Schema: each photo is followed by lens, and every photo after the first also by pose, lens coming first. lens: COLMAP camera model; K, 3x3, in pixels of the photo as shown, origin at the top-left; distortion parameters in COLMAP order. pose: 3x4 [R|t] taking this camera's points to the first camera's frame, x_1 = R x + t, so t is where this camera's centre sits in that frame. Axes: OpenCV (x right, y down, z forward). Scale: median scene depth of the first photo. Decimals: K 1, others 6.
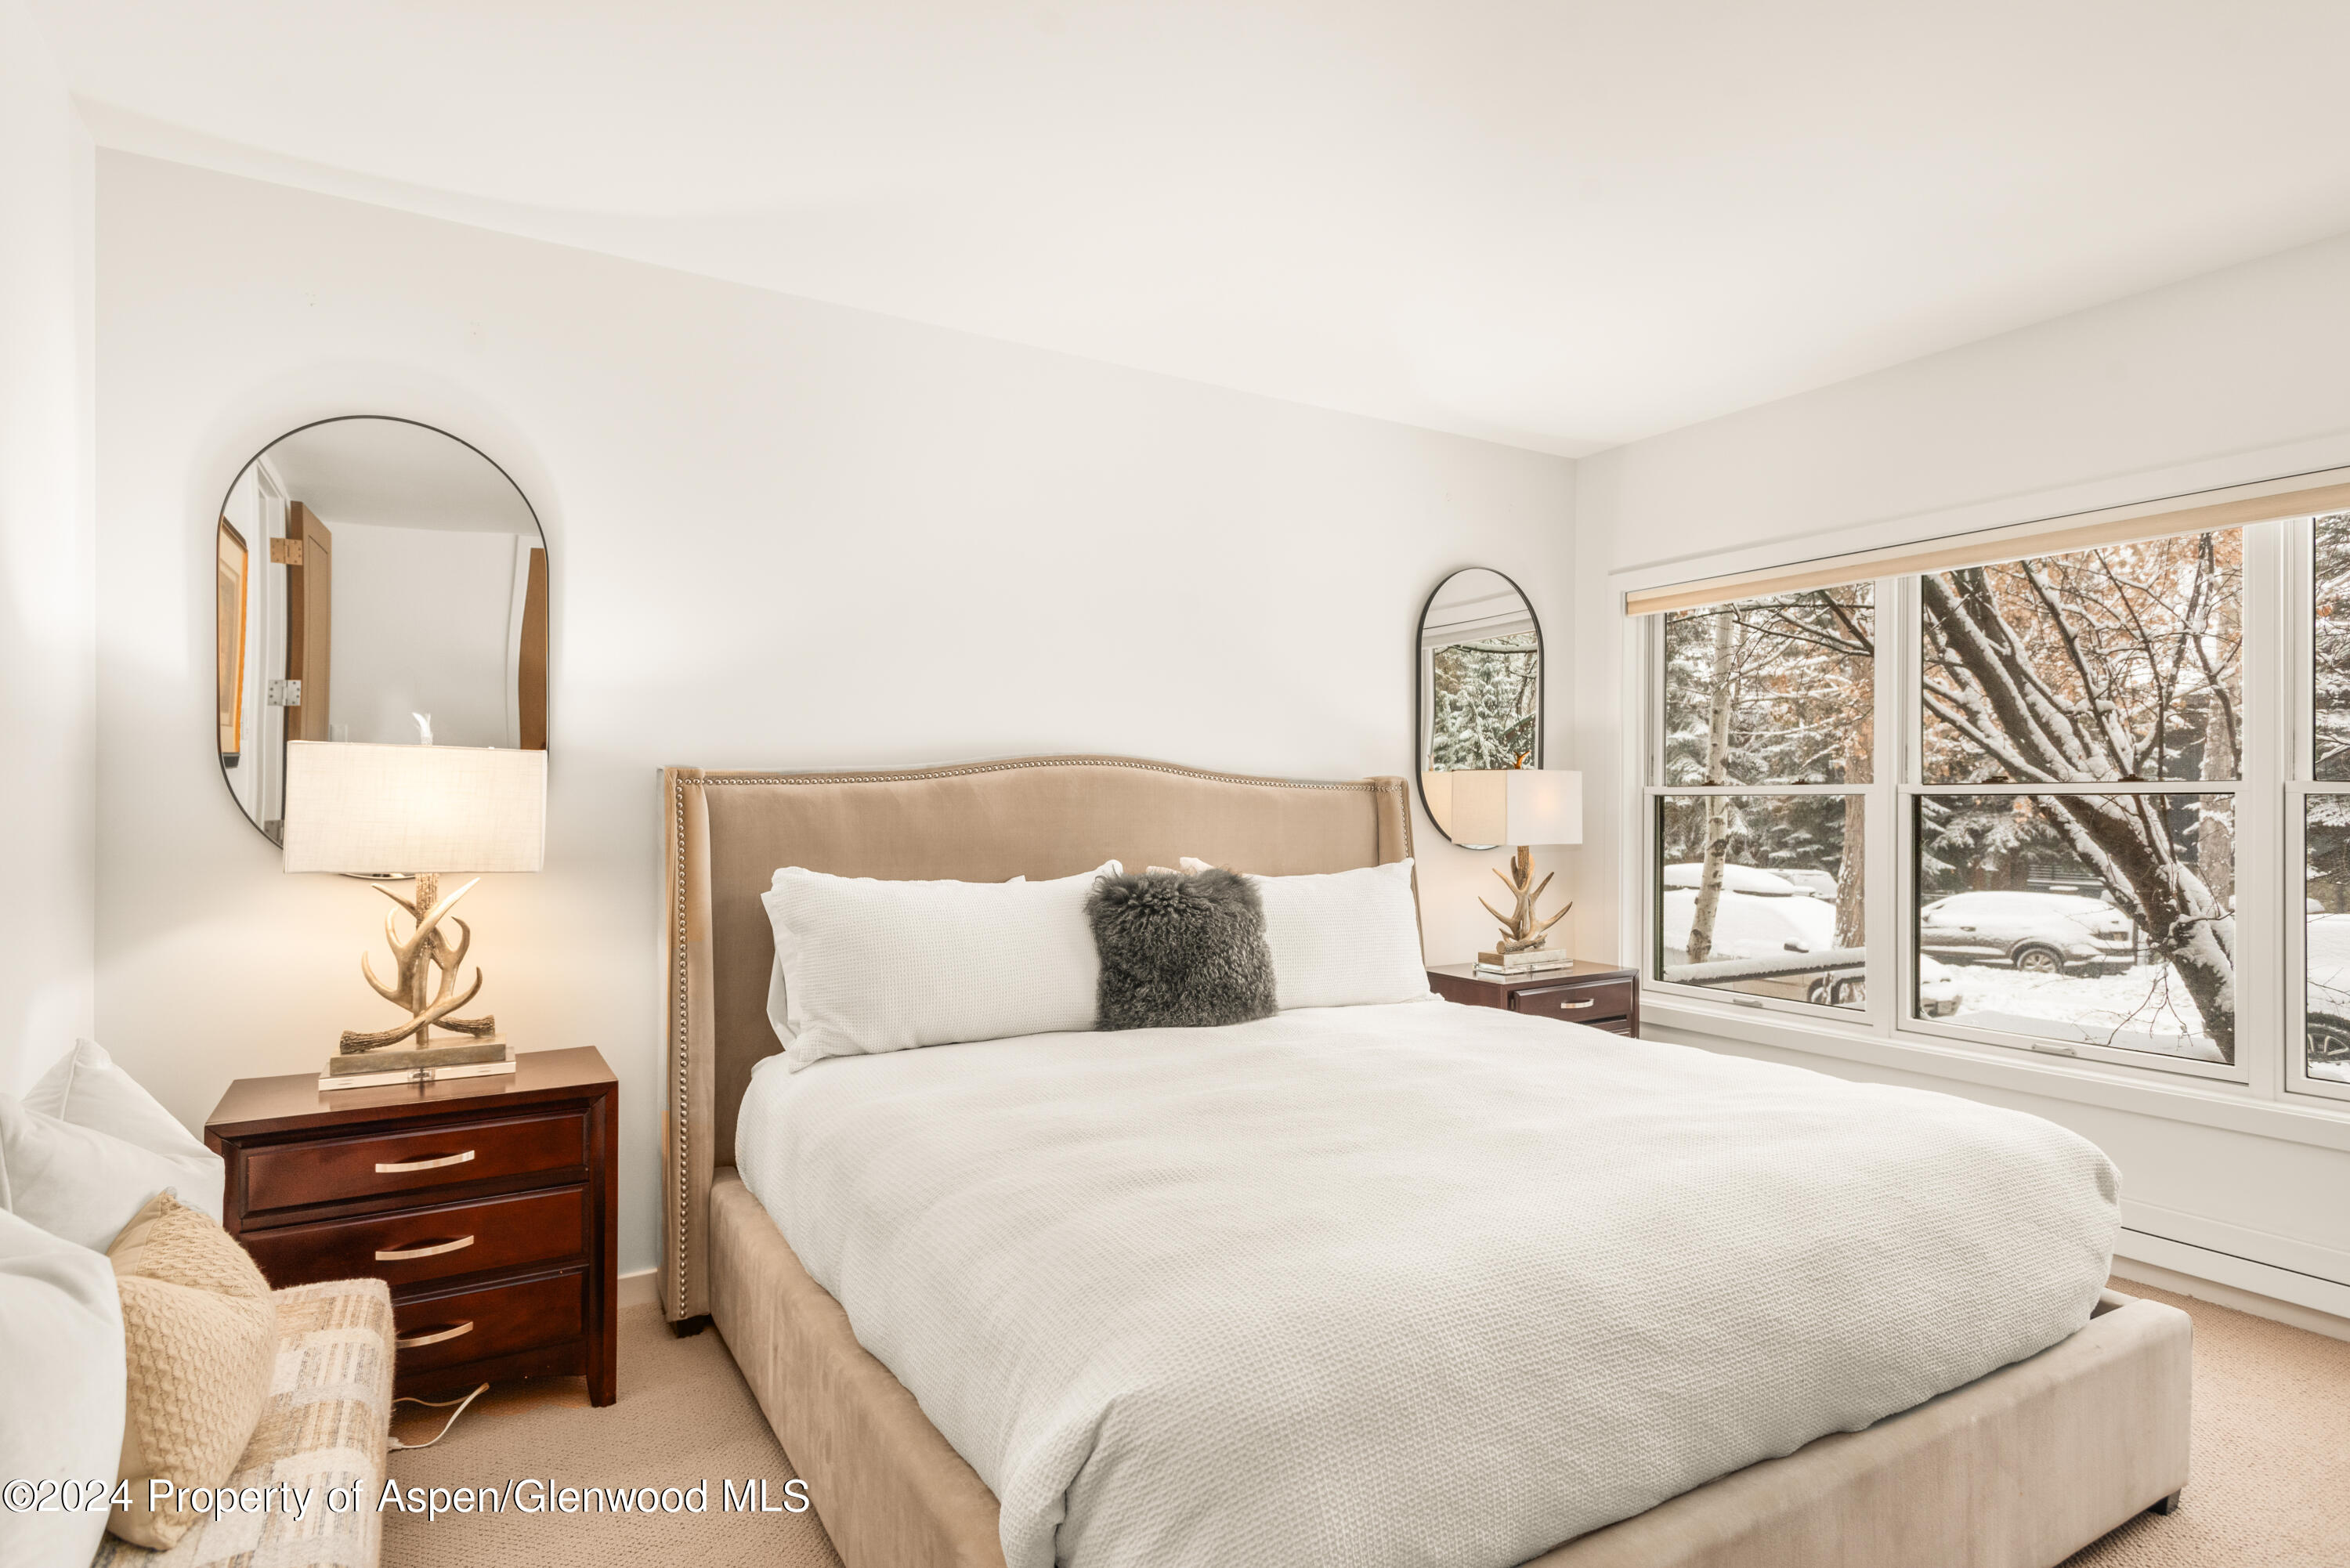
lens RADIAL K [[1208.2, 0, 1170.2], [0, 1208.2, 785.6], [0, 0, 1]] dist [0.002718, 0.000114]
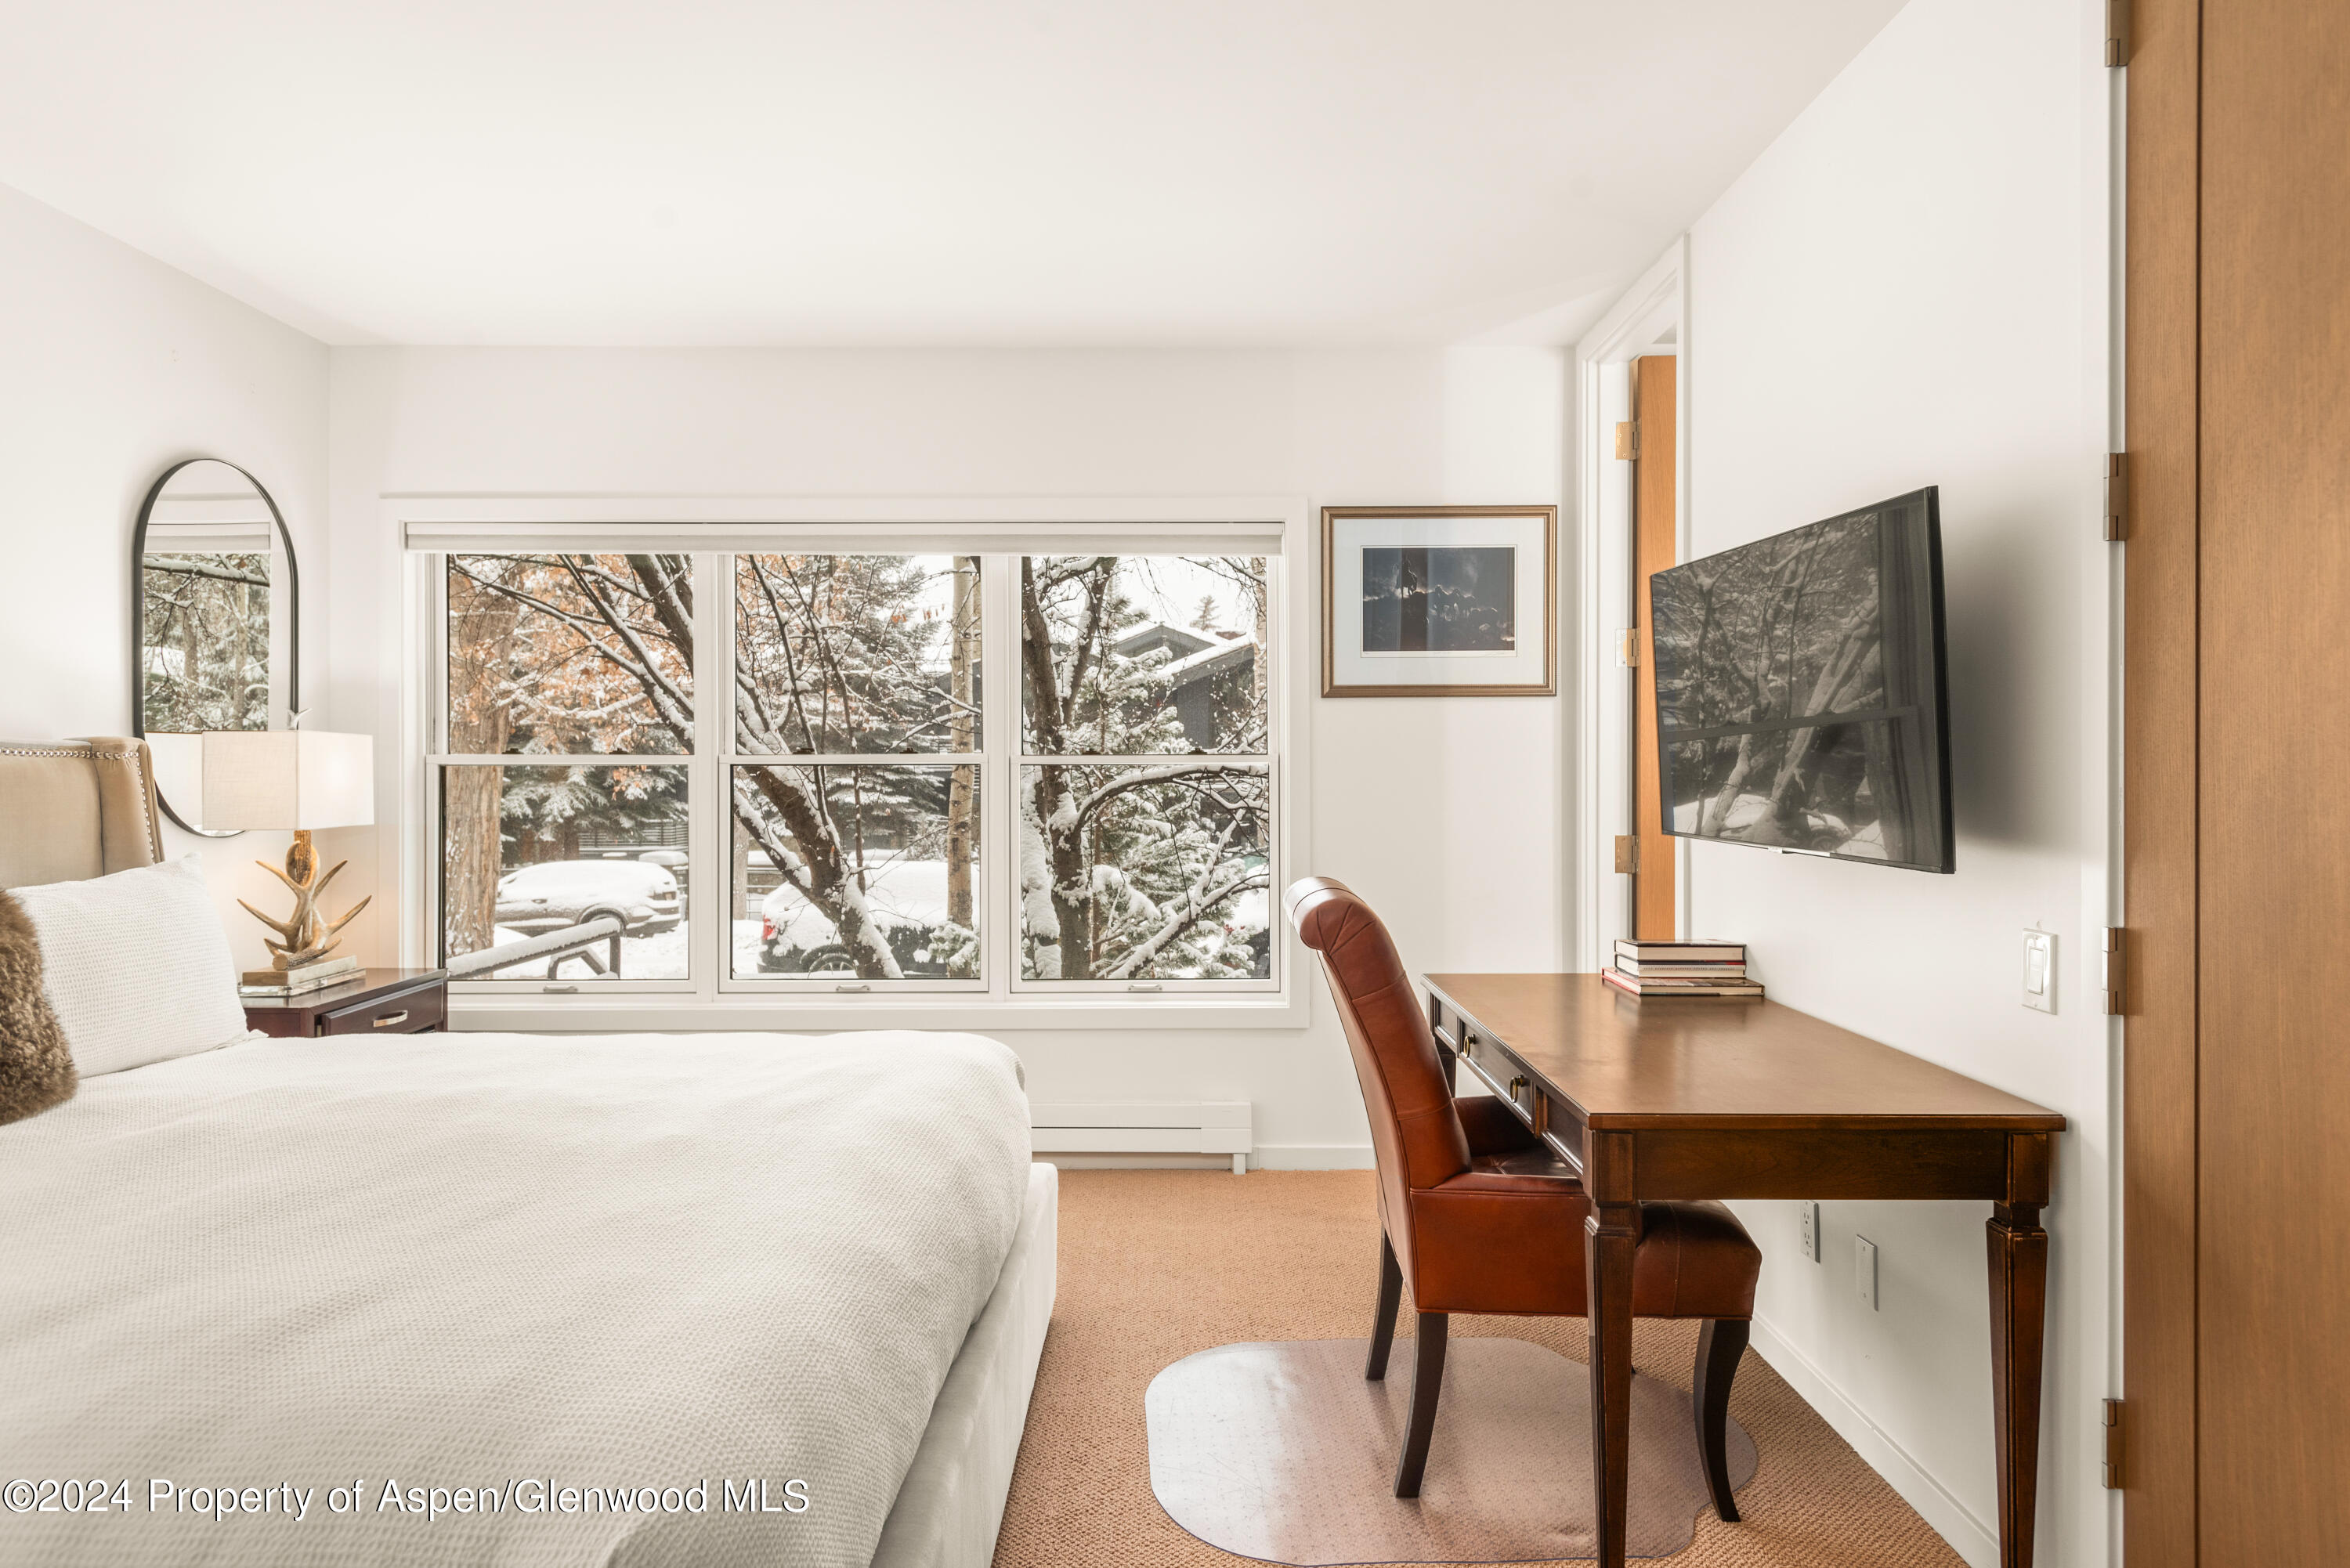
lens RADIAL K [[1346.4, 0, 1172.7], [0, 1346.4, 785.4], [0, 0, 1]] dist [-0.000992, -0.000787]
pose [[0.511920, -0.010169, 0.858973, -0.150817], [-0.010471, 0.999782, 0.018077, -0.000242], [-0.858969, -0.018248, 0.511702, 0.066215]]
